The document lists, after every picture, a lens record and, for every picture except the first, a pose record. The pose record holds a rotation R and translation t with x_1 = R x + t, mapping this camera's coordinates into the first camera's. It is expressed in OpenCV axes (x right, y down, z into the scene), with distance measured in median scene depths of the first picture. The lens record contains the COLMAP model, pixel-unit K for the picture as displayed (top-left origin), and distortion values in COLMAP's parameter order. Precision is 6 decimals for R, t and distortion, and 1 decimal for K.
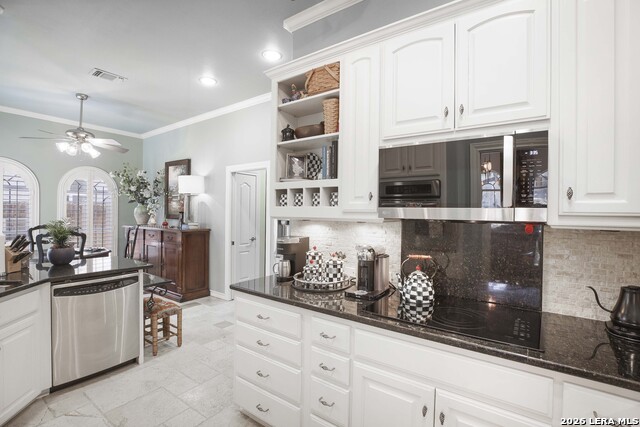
lens RADIAL K [[296.4, 0, 319.3], [0, 296.4, 212.2], [0, 0, 1]] dist [-0.027173, 0.003292]
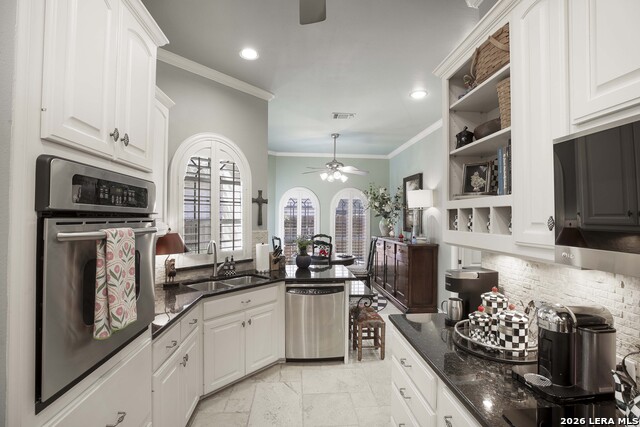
lens RADIAL K [[296.4, 0, 319.9], [0, 296.4, 213.0], [0, 0, 1]] dist [-0.027173, 0.003292]
pose [[0.646101, -0.017850, -0.763043, 0.202036], [-0.000904, 0.999708, -0.024151, -0.038174], [0.763251, 0.016294, 0.645896, 0.167699]]
